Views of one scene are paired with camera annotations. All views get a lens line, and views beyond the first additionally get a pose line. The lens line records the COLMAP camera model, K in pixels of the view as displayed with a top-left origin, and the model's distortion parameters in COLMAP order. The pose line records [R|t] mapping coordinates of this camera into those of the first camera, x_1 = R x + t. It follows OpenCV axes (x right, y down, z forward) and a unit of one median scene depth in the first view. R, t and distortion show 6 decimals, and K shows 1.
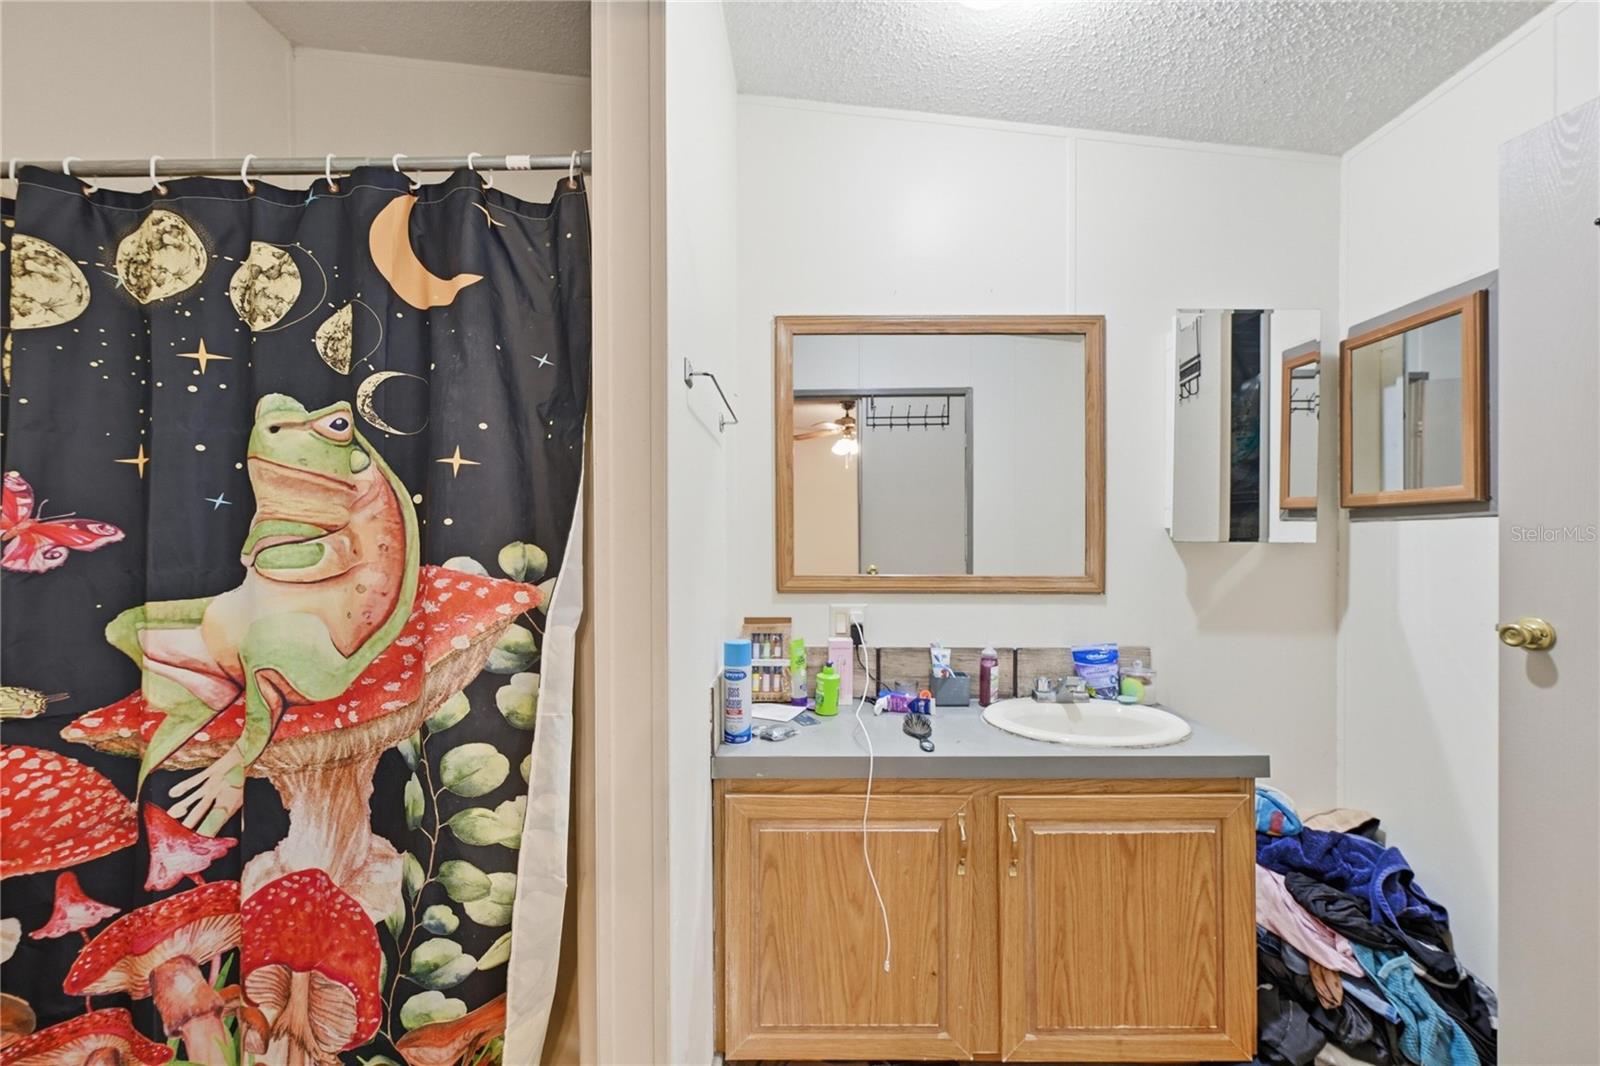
lens RADIAL K [[630.8, 0, 807.1], [0, 630.8, 542.7], [0, 0, 1]] dist [-0.001356, 0.000364]
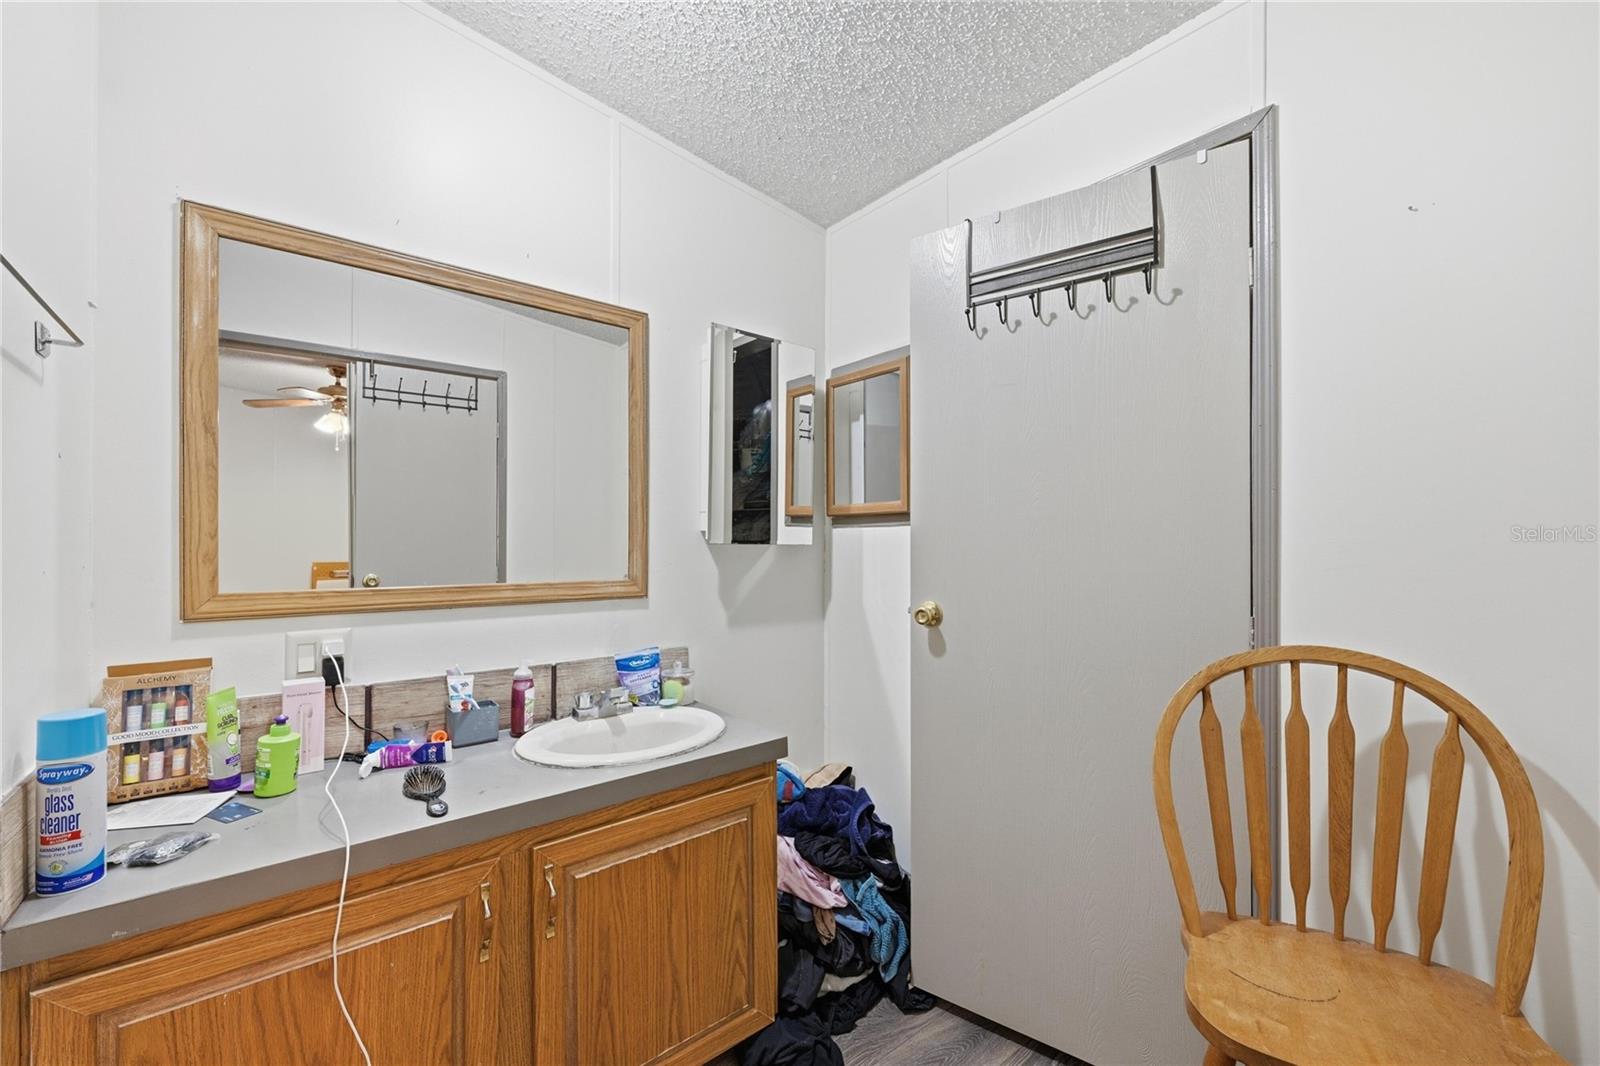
lens RADIAL K [[630.8, 0, 796.9], [0, 630.8, 536.2], [0, 0, 1]] dist [-0.001356, 0.000364]
pose [[0.773606, 0.007296, 0.633625, 0.033786], [0.002173, 0.999897, -0.014167, 0.000746], [-0.633663, 0.012337, 0.773511, 0.103405]]
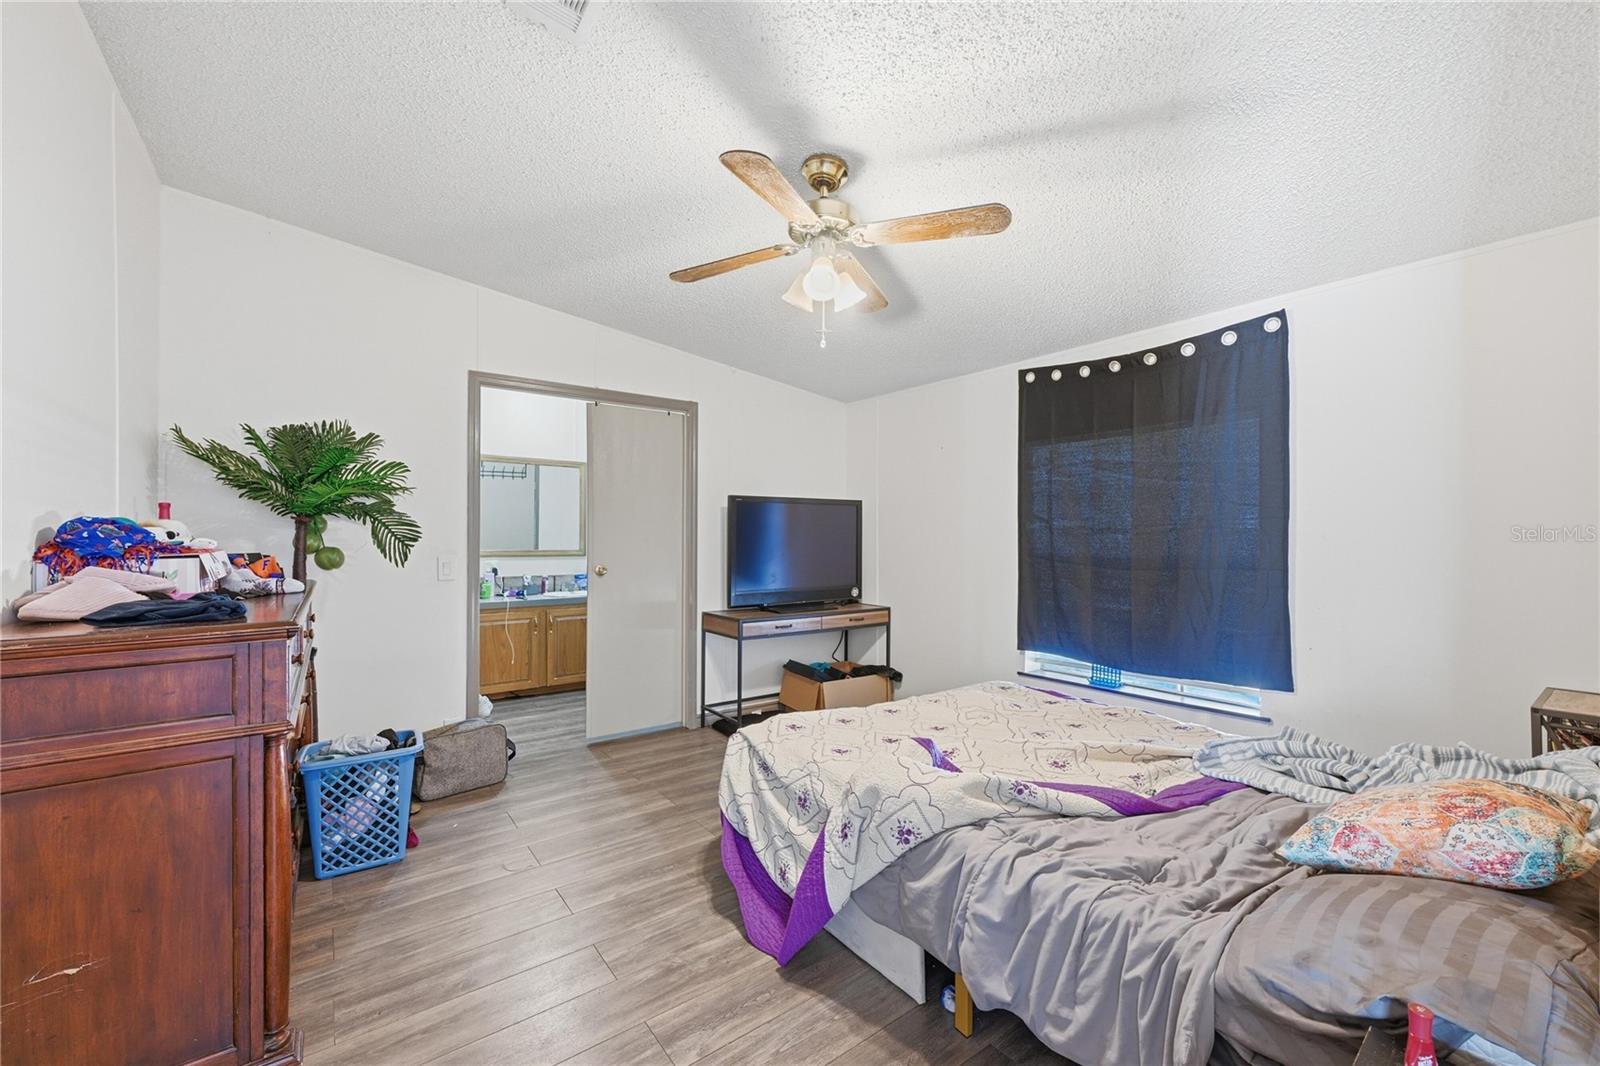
lens RADIAL K [[630.8, 0, 791.8], [0, 630.8, 537.6], [0, 0, 1]] dist [-0.001356, 0.000364]
pose [[0.801114, 0.006383, 0.598478, -0.584116], [-0.003710, 0.999977, -0.005699, 0.009745], [-0.598500, 0.002345, 0.801119, -2.172019]]
